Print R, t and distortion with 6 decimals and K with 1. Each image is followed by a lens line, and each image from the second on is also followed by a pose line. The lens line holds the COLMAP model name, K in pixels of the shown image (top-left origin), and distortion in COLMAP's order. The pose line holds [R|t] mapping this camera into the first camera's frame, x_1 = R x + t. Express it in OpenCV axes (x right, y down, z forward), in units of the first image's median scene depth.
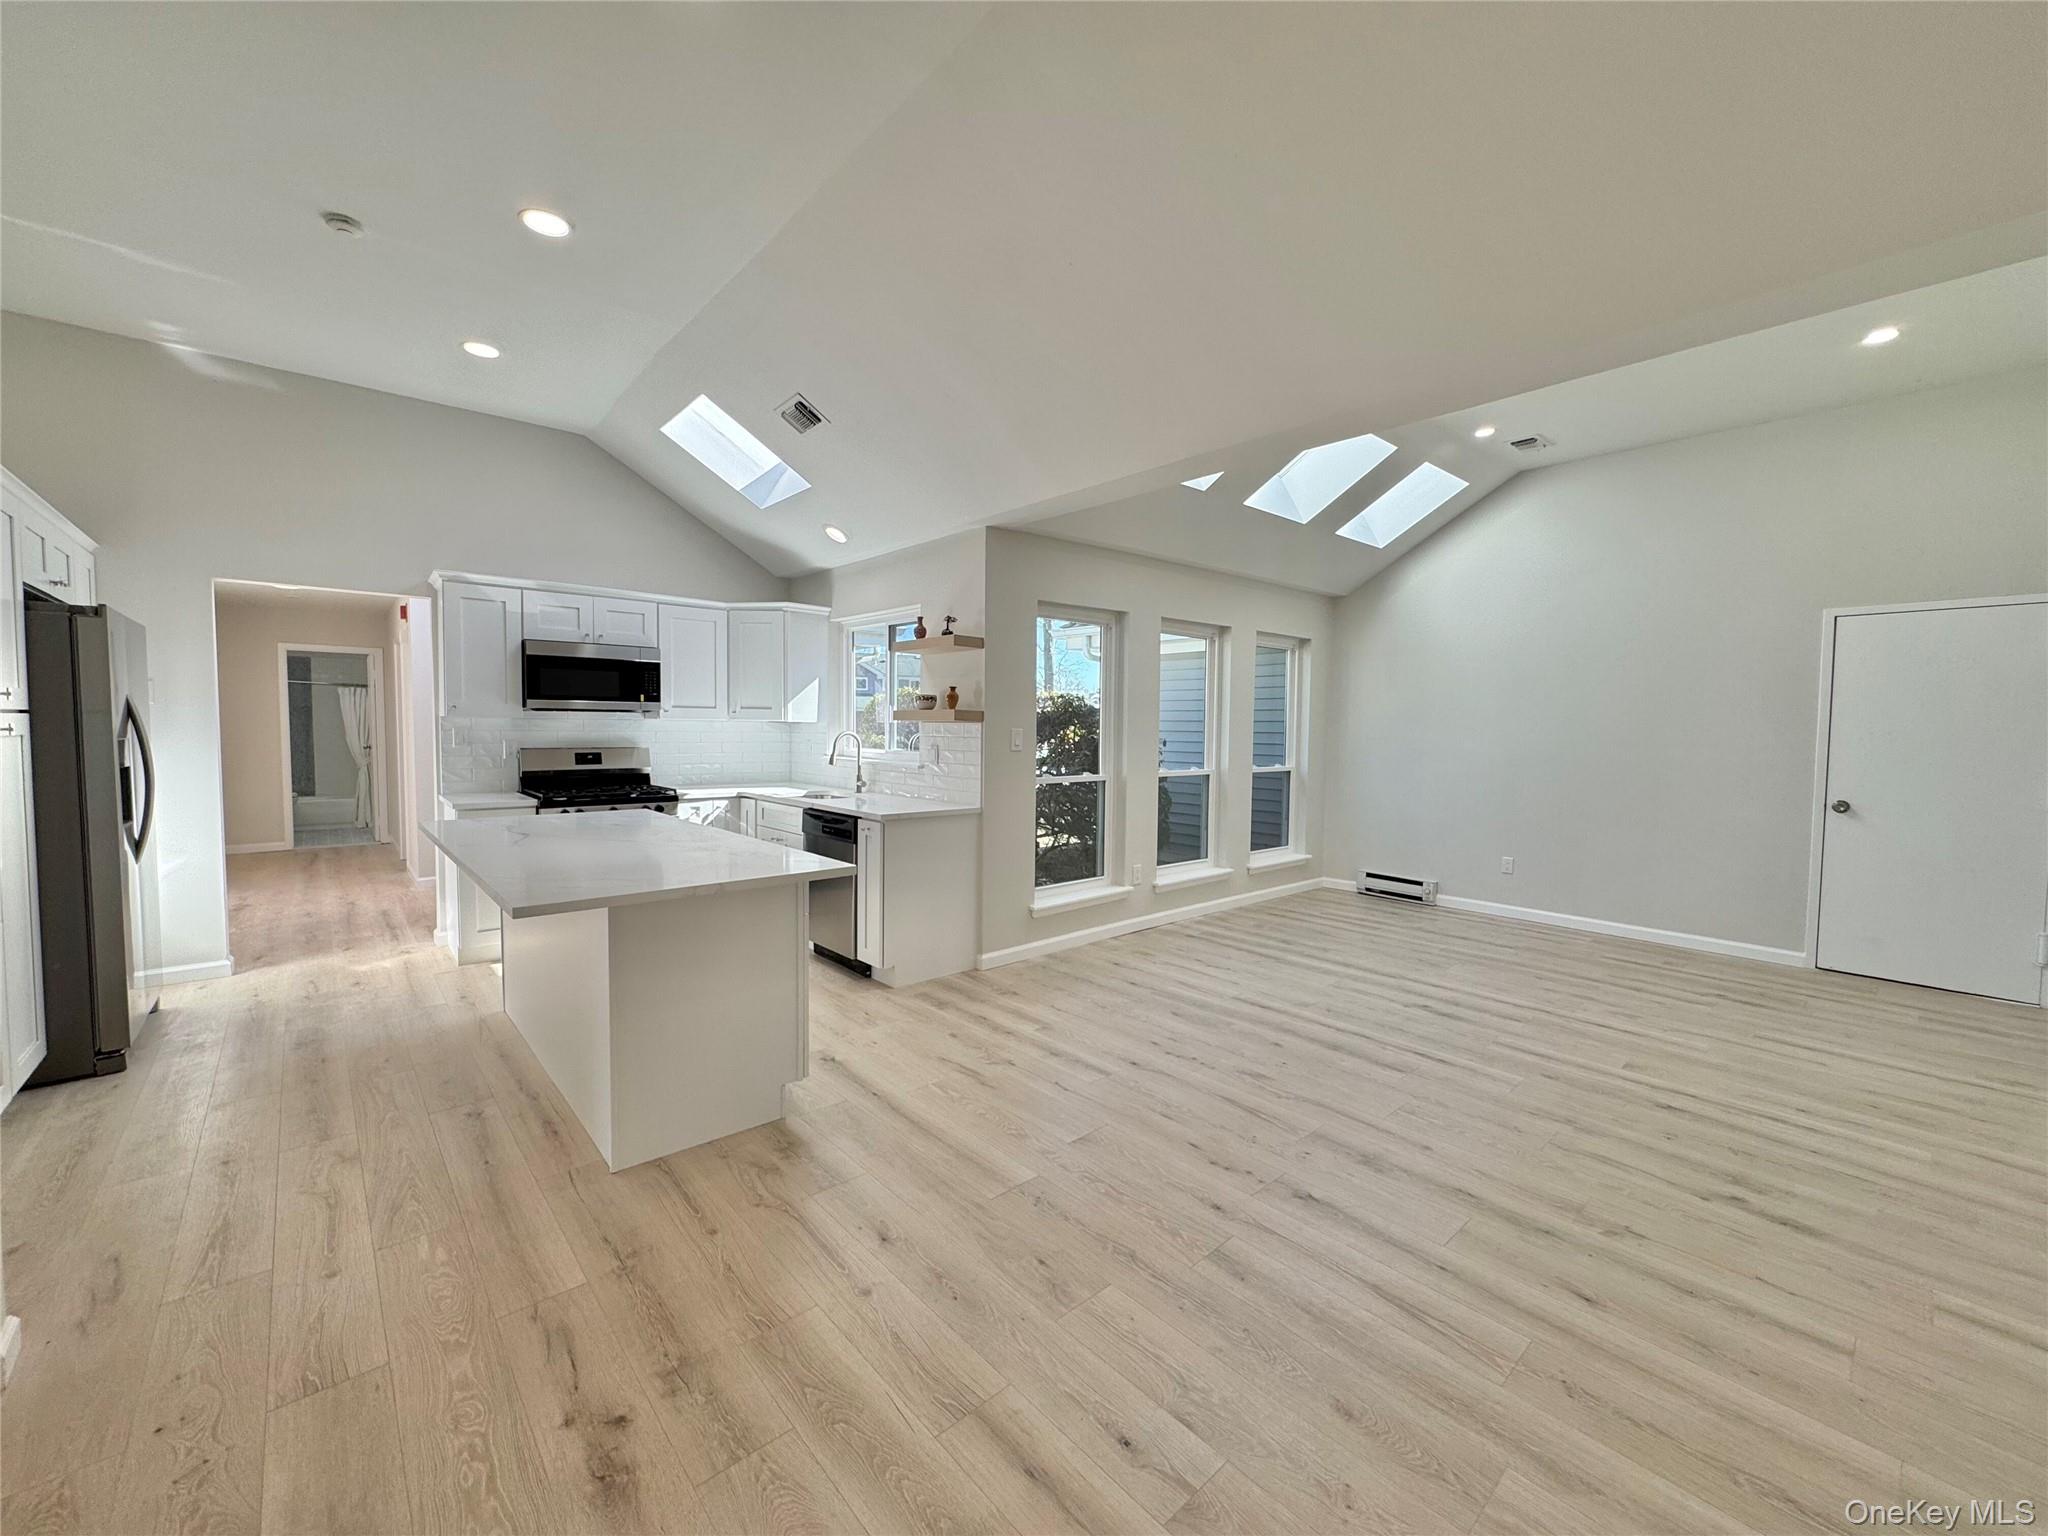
lens RADIAL K [[815.9, 0, 1026.0], [0, 815.9, 766.8], [0, 0, 1]] dist [-0.003475, 0.000889]
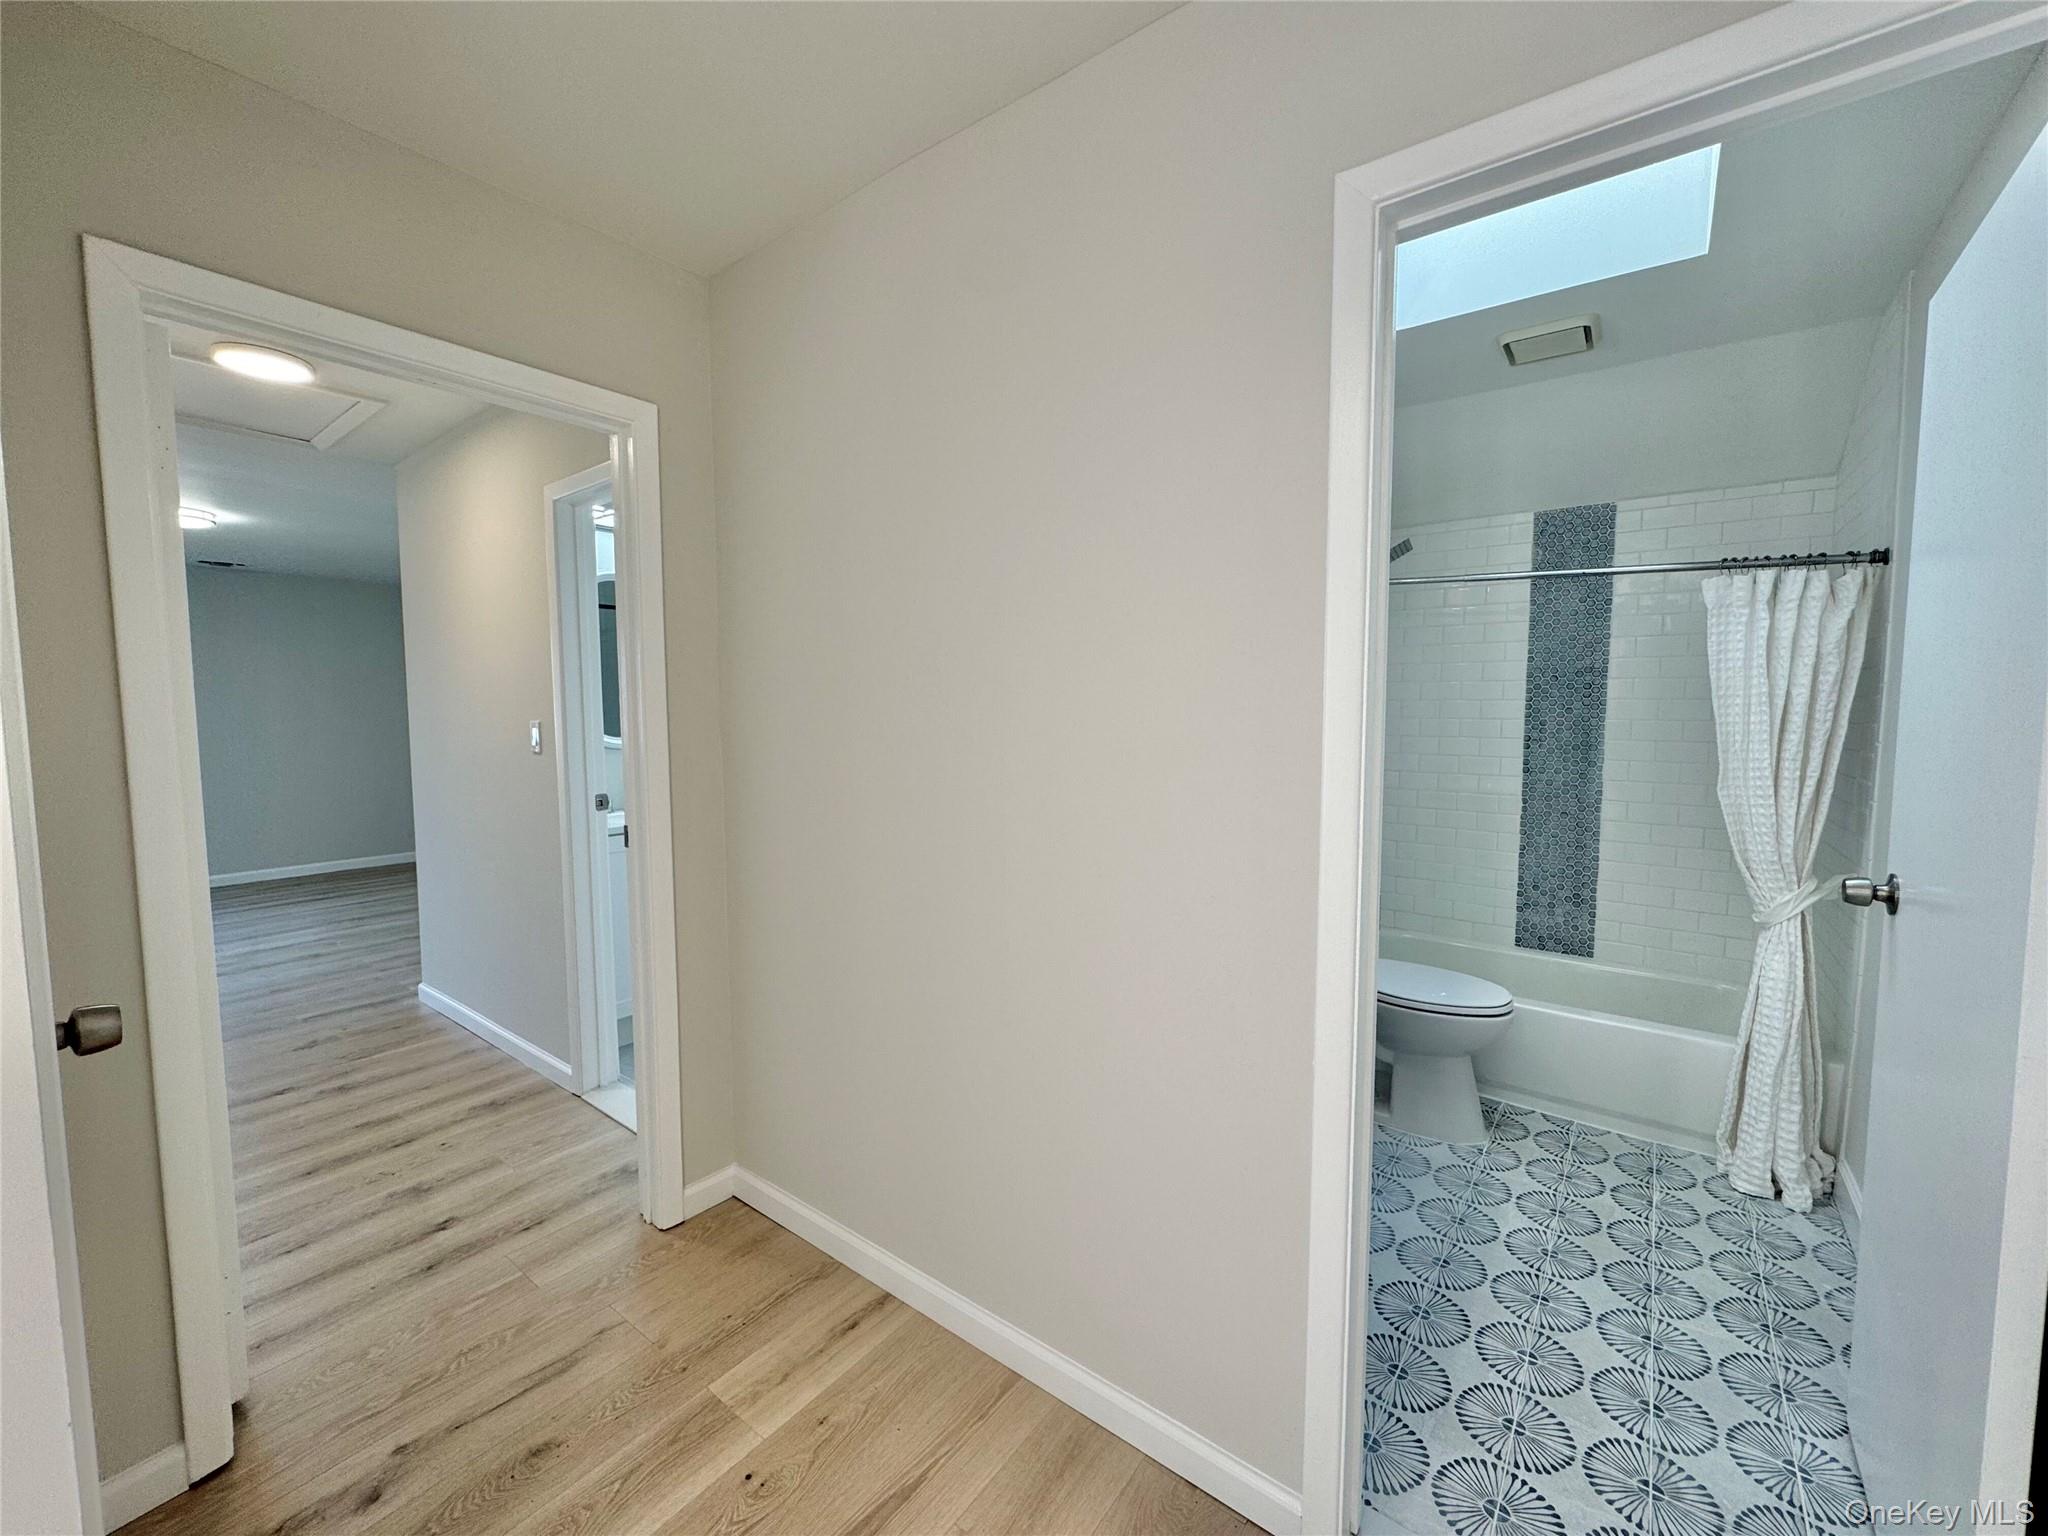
lens RADIAL K [[815.9, 0, 1026.0], [0, 815.9, 766.8], [0, 0, 1]] dist [-0.003475, 0.000889]
pose [[0.194618, 0.061759, -0.978933, -1.357415], [-0.047364, 0.997443, 0.053511, -0.096086], [0.979735, 0.035952, 0.197046, 1.596685]]
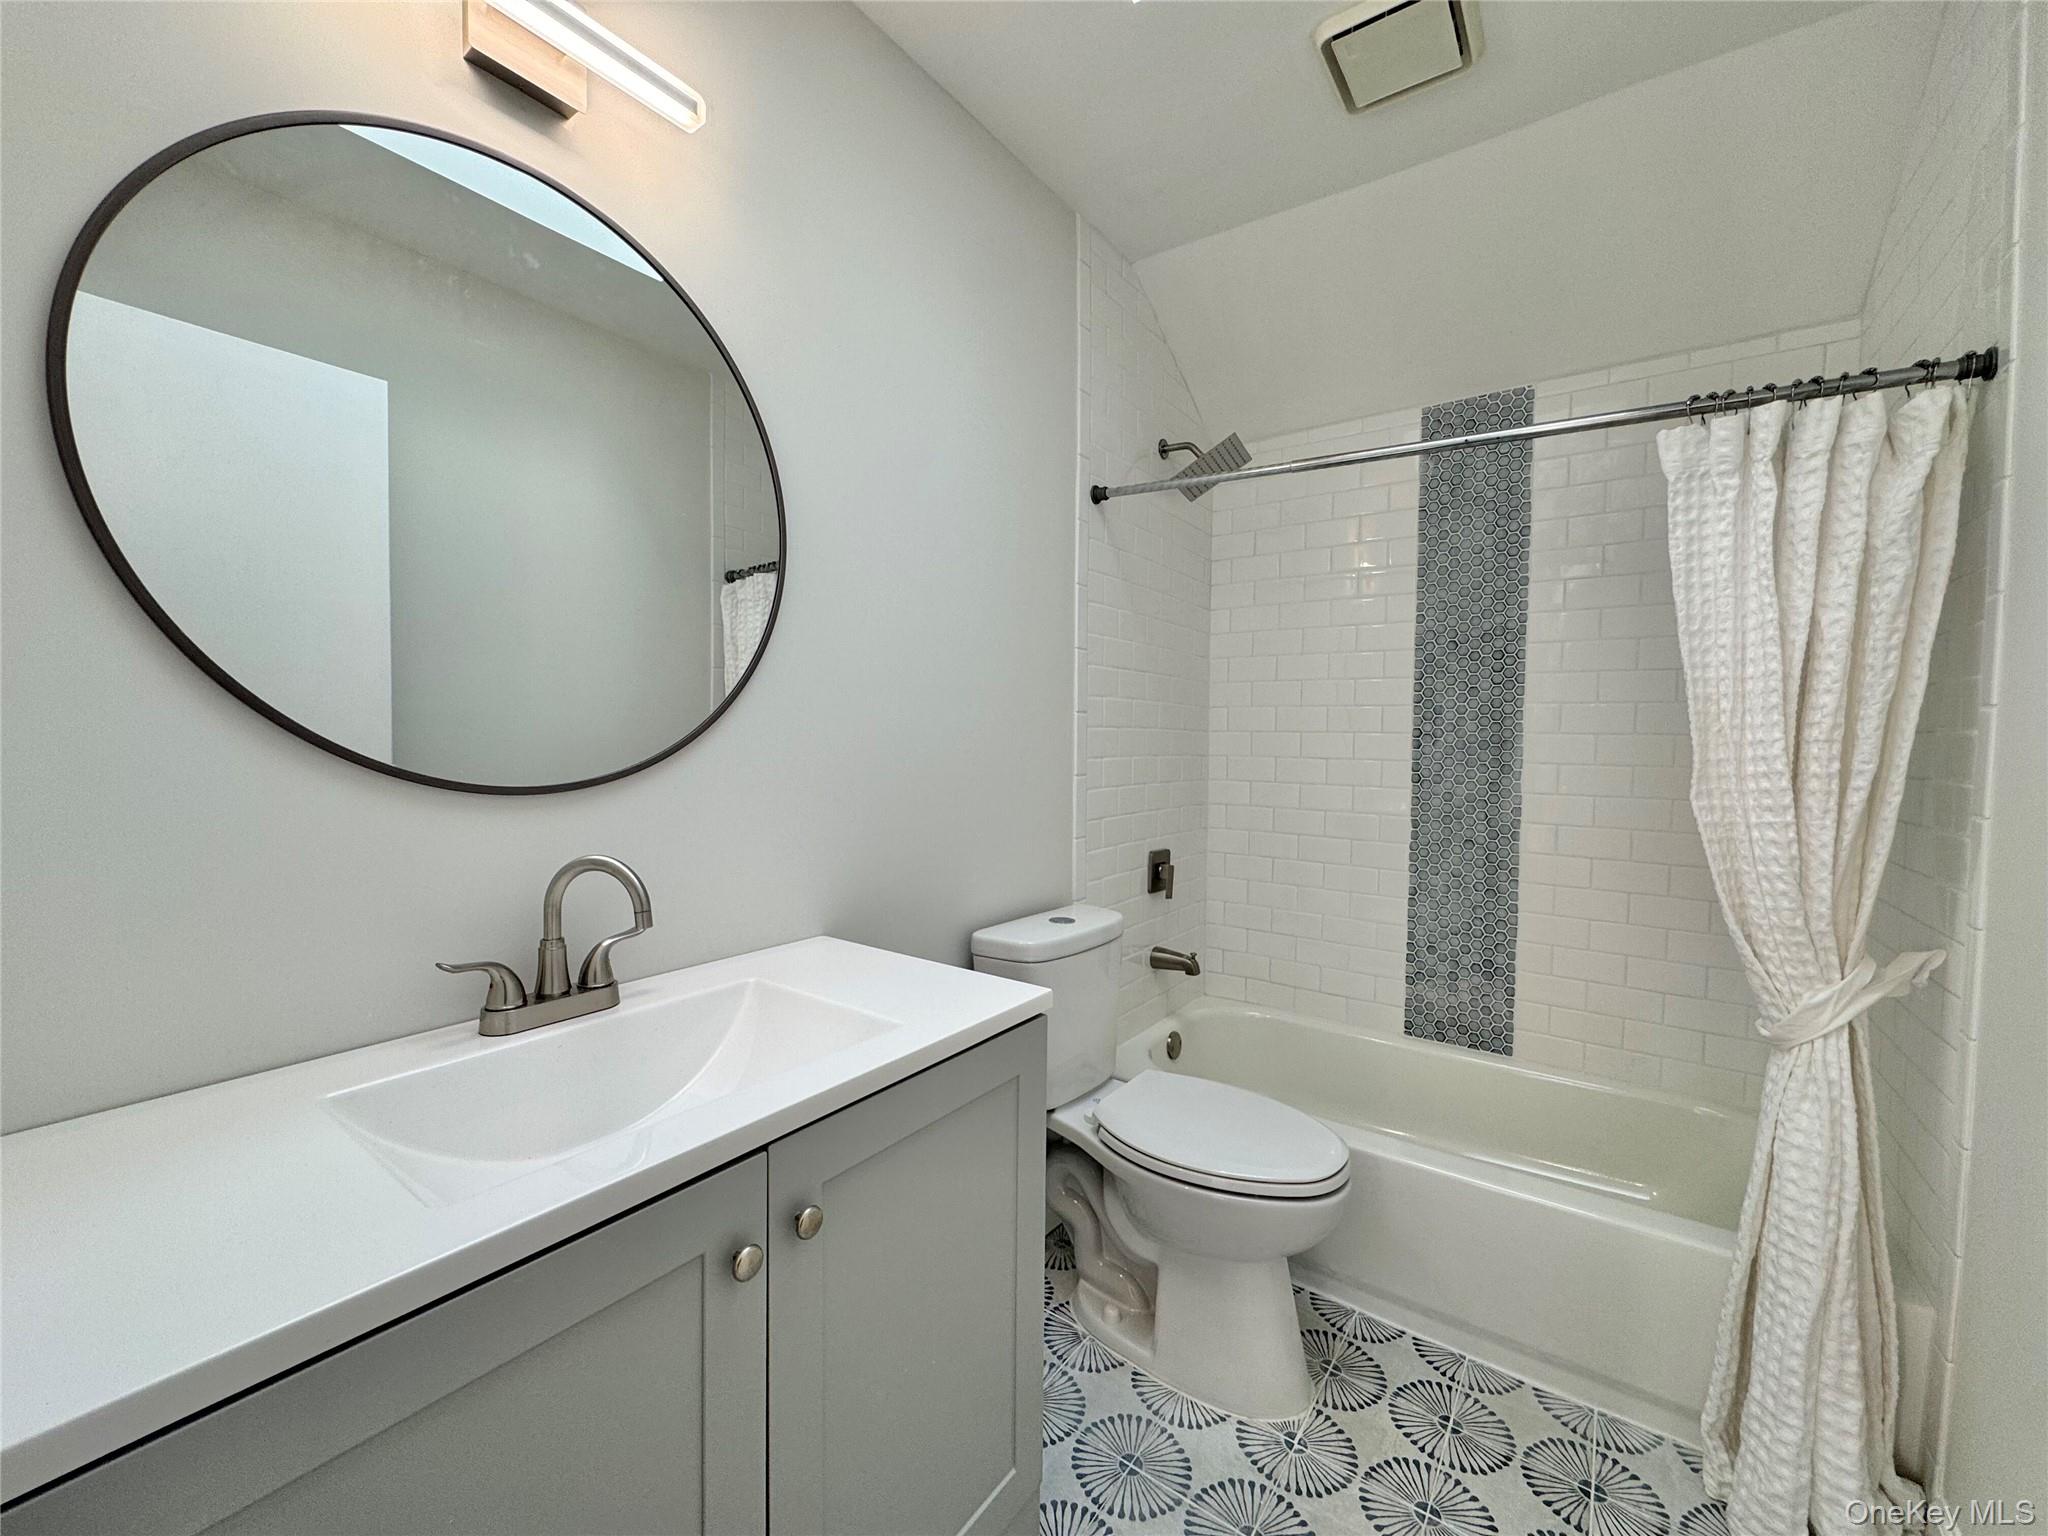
lens RADIAL K [[815.9, 0, 1026.0], [0, 815.9, 766.8], [0, 0, 1]] dist [-0.003475, 0.000889]
pose [[0.220968, 0.027399, -0.974896, -1.536371], [-0.059058, 0.998147, 0.014667, -0.076772], [0.973491, 0.054335, 0.222177, 1.820123]]
